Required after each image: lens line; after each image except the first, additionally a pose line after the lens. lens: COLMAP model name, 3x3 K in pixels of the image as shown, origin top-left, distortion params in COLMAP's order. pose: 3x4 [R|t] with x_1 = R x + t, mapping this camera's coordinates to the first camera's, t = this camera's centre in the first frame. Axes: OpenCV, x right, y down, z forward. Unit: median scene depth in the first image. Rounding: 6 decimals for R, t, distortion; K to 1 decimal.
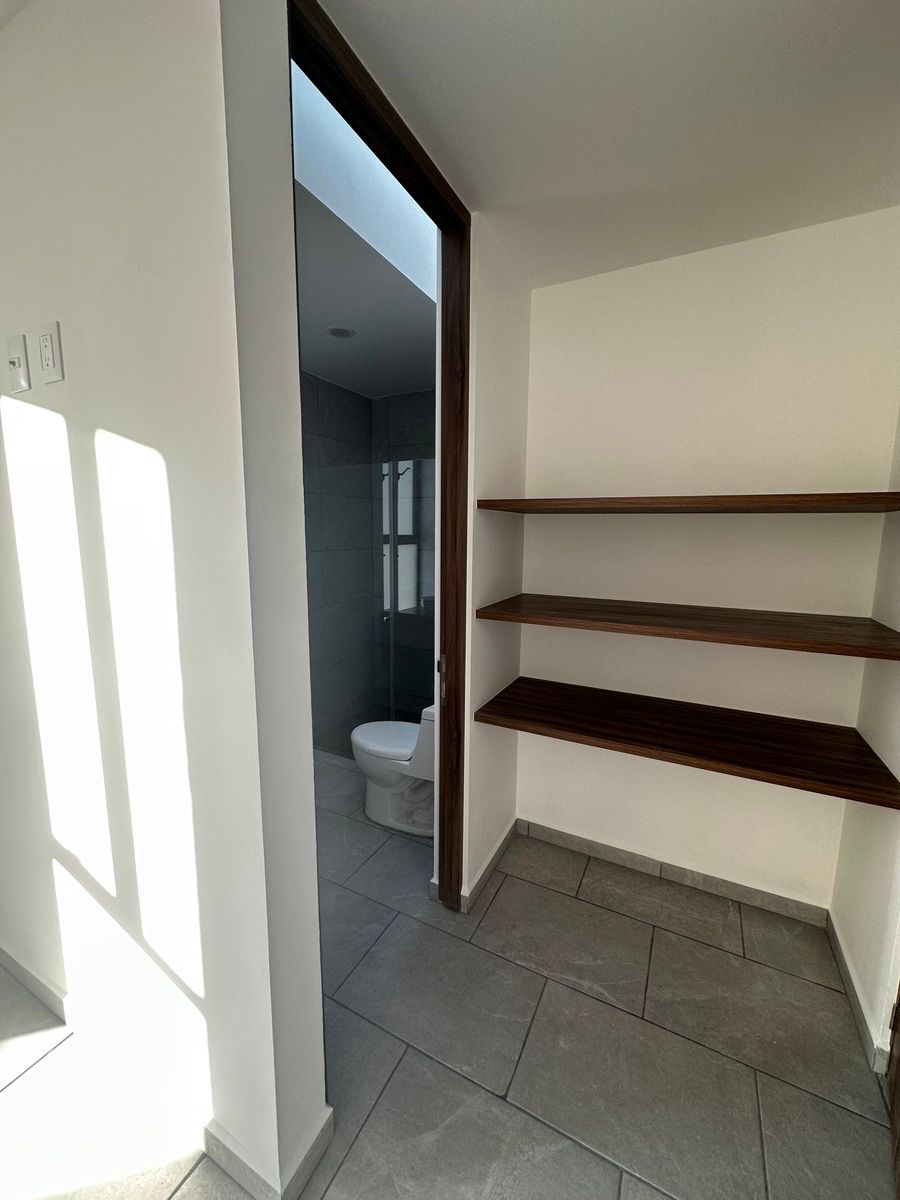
lens RADIAL K [[478.8, 0, 450.0], [0, 478.8, 600.0], [0, 0, 1]] dist [-0.002342, -0.000018]
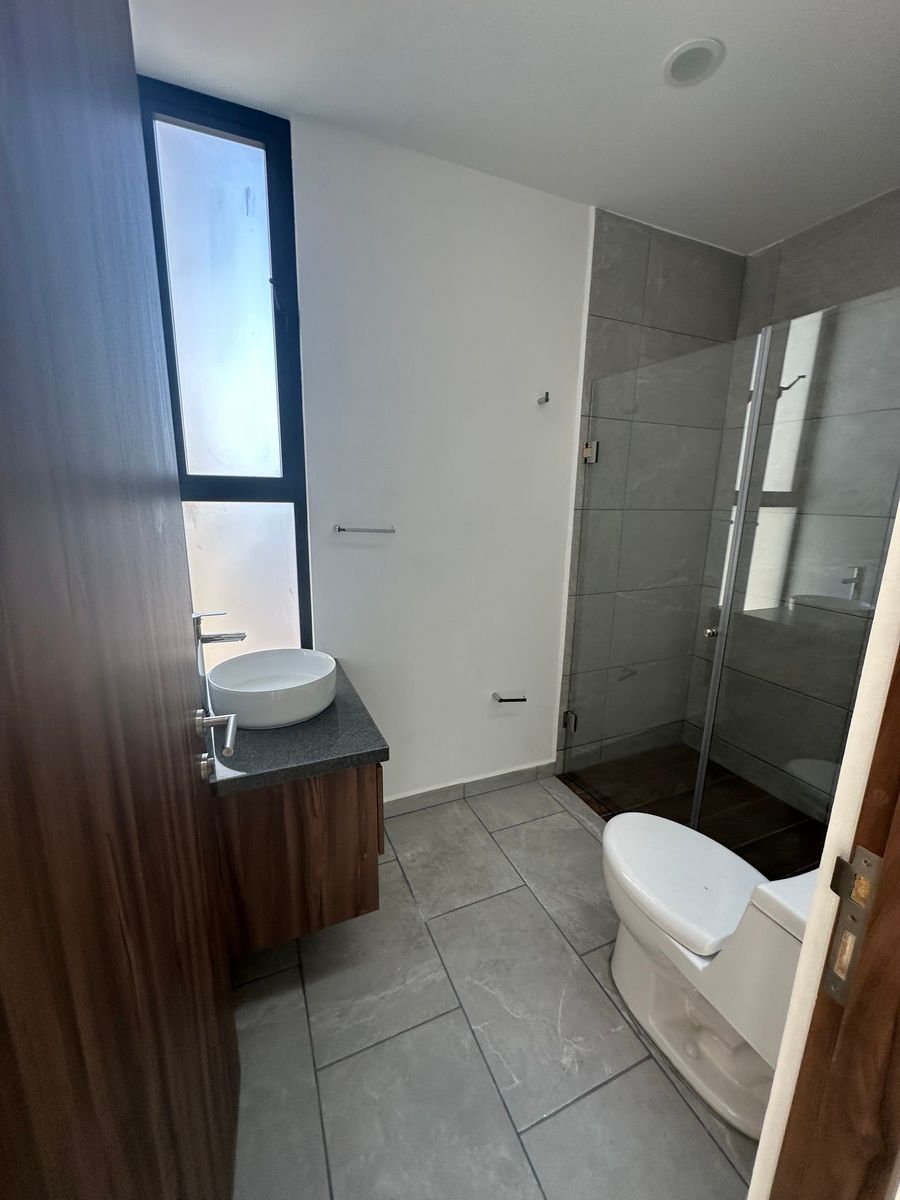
lens RADIAL K [[478.8, 0, 450.0], [0, 478.8, 600.0], [0, 0, 1]] dist [-0.002342, -0.000018]
pose [[0.777181, 0.142566, -0.612915, -0.025777], [-0.103063, 0.989684, 0.099518, -0.017092], [0.620780, -0.014175, 0.783857, 0.293244]]
